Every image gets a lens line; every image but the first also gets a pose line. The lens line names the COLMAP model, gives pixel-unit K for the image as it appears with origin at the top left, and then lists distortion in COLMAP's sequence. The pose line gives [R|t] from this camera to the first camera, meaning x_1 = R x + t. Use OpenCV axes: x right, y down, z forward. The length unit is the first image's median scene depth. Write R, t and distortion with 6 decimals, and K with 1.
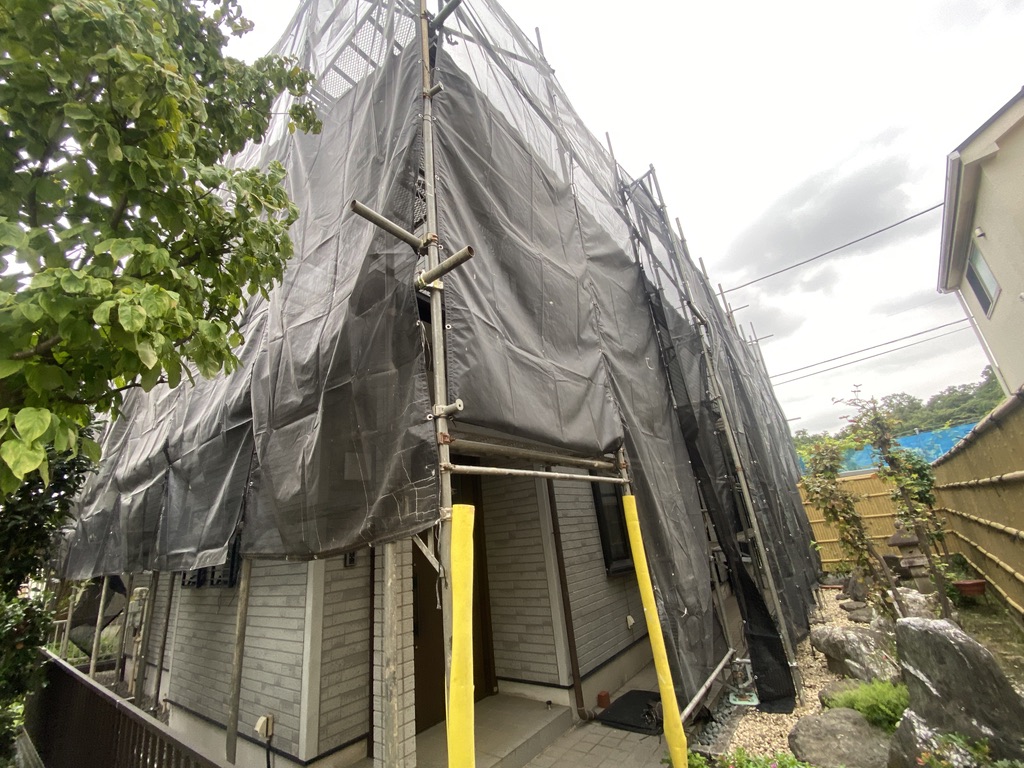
lens RADIAL K [[414.0, 0, 512.0], [0, 414.0, 384.0], [0, 0, 1]] dist [0.011871, -0.016730]
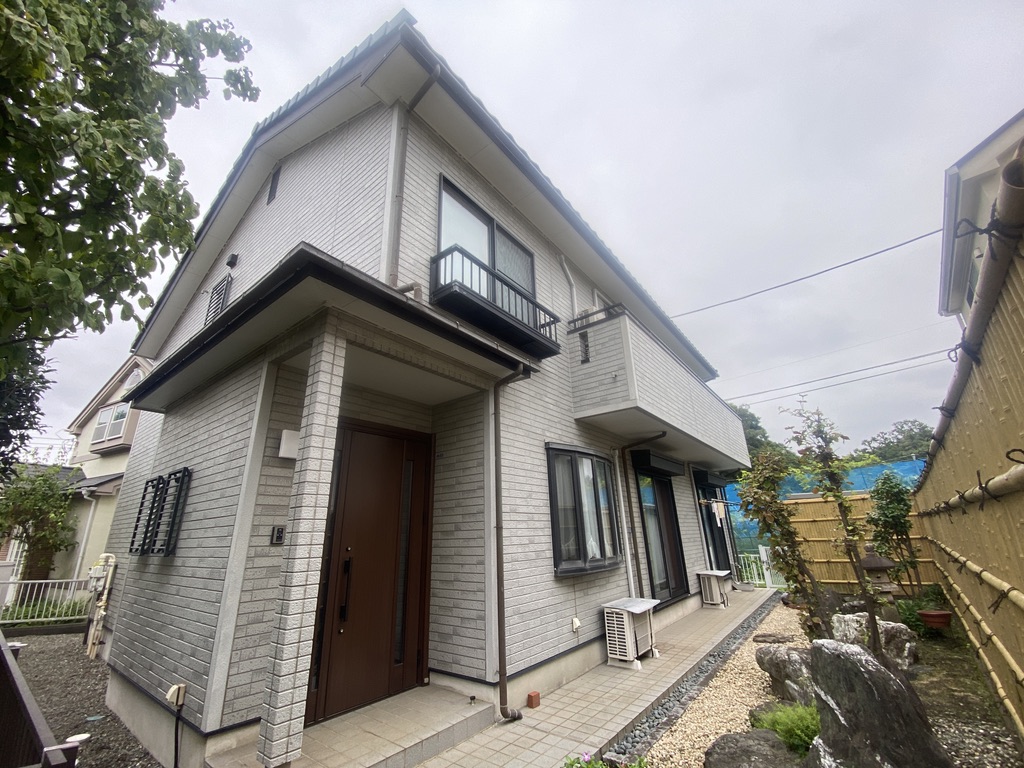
lens RADIAL K [[413.3, 0, 511.9], [0, 413.3, 384.5], [0, 0, 1]] dist [0.015364, -0.018460]
pose [[0.997519, 0.067572, -0.019729, 0.151878], [-0.067531, 0.997713, 0.002726, 0.018275], [0.019869, -0.001387, 0.999802, 0.019899]]
